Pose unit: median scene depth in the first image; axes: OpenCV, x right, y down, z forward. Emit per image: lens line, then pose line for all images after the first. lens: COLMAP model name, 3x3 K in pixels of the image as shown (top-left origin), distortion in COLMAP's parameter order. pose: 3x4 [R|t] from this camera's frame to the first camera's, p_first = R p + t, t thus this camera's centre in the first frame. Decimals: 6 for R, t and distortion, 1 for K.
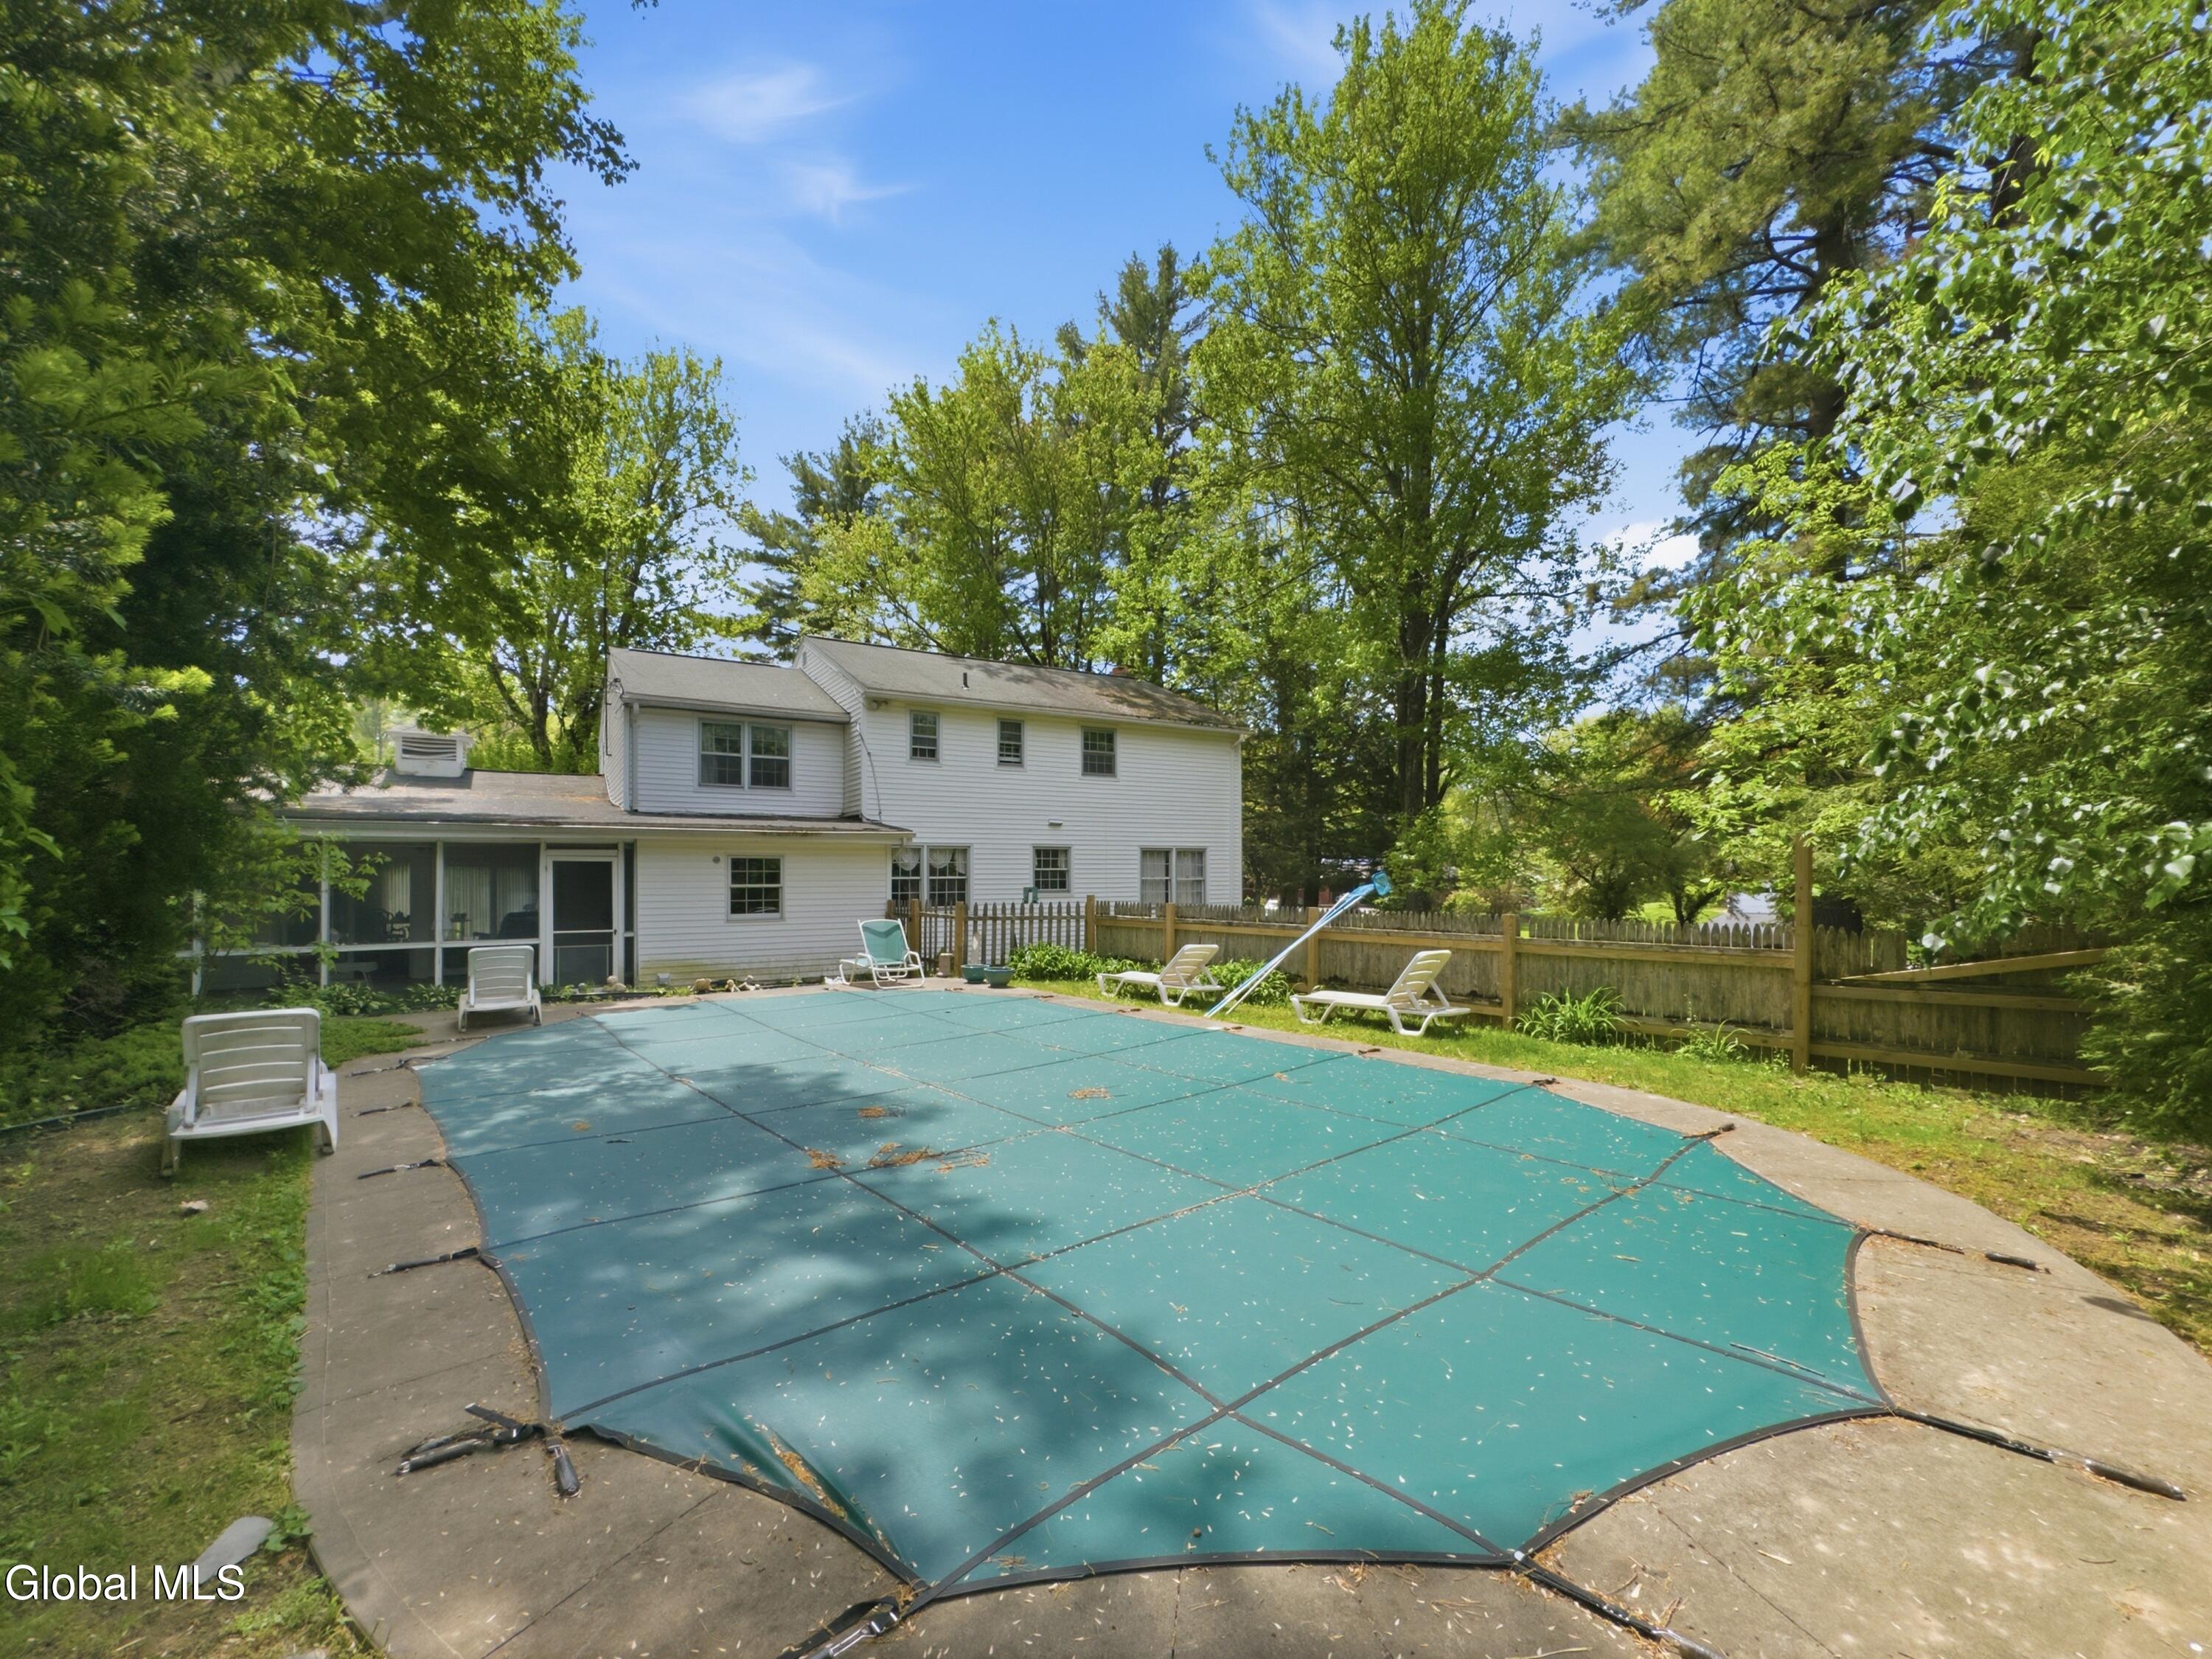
lens RADIAL K [[880.7, 0, 1109.5], [0, 880.7, 852.7], [0, 0, 1]] dist [0.000309, 0.000323]
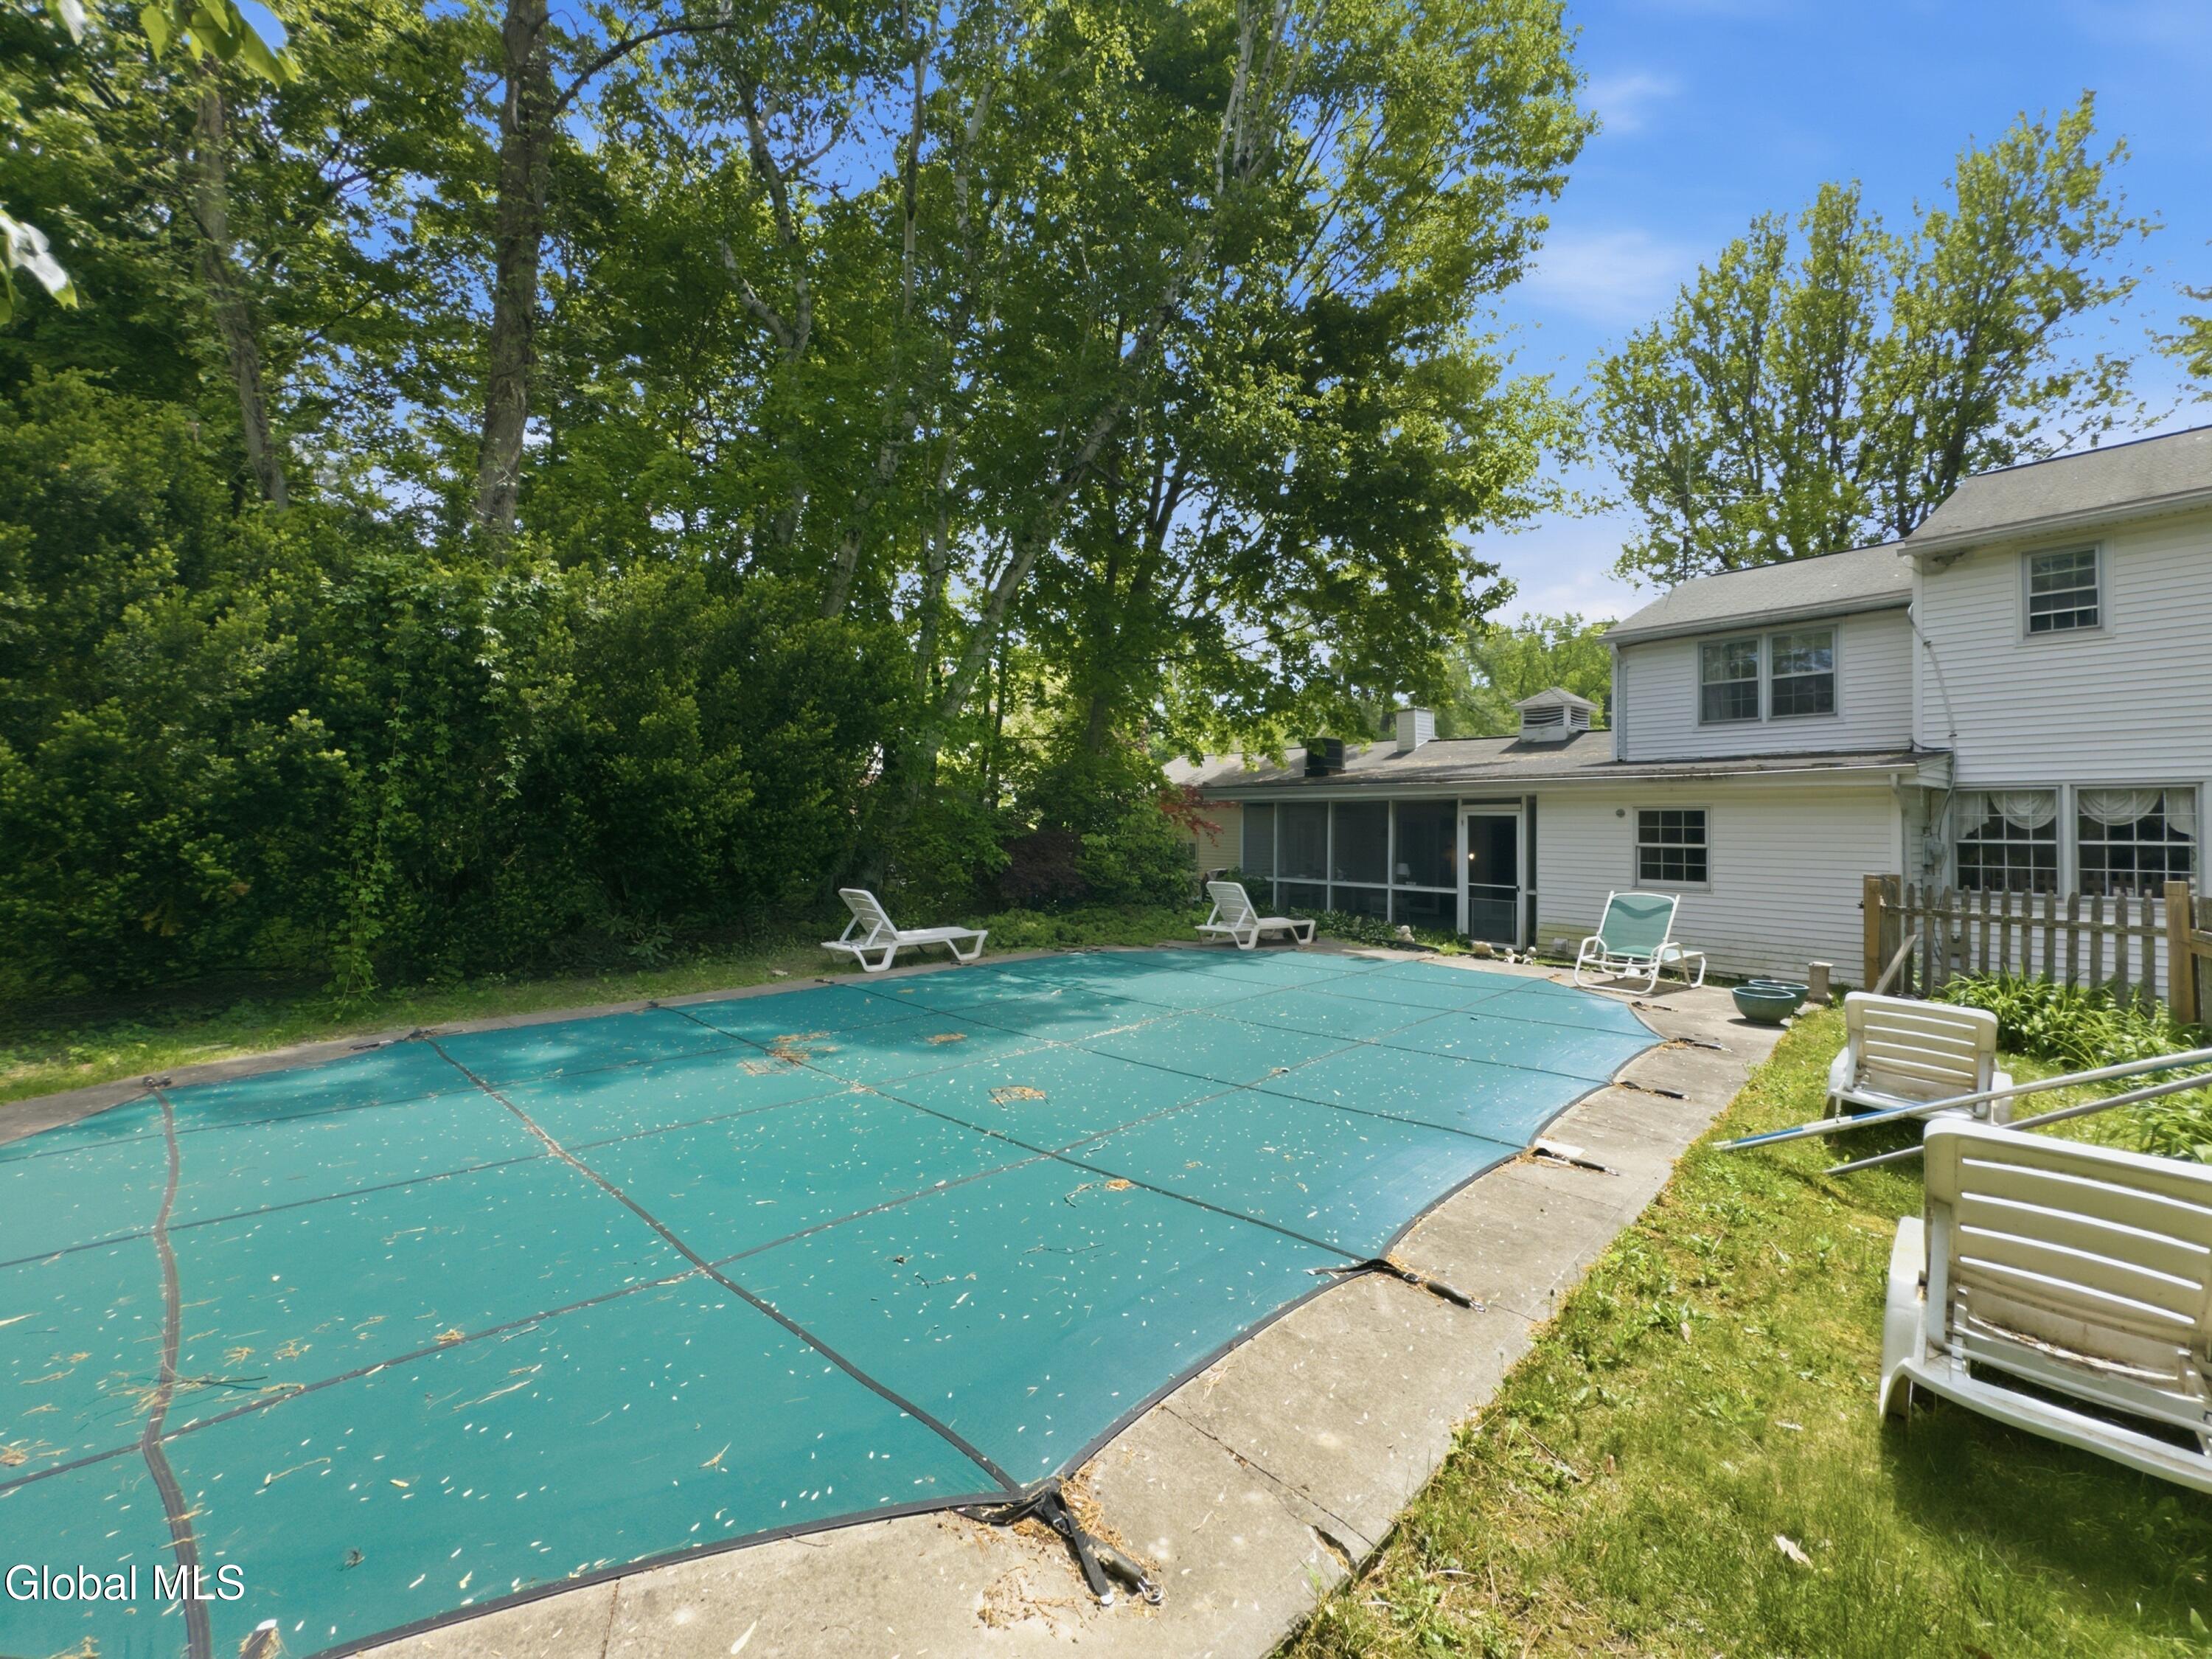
lens RADIAL K [[880.7, 0, 1109.3], [0, 880.7, 819.6], [0, 0, 1]] dist [0.000309, 0.000323]
pose [[0.145359, -0.004304, -0.989370, 0.316051], [0.010261, 0.999943, -0.002842, 0.011494], [0.989326, -0.009738, 0.145395, 0.393662]]
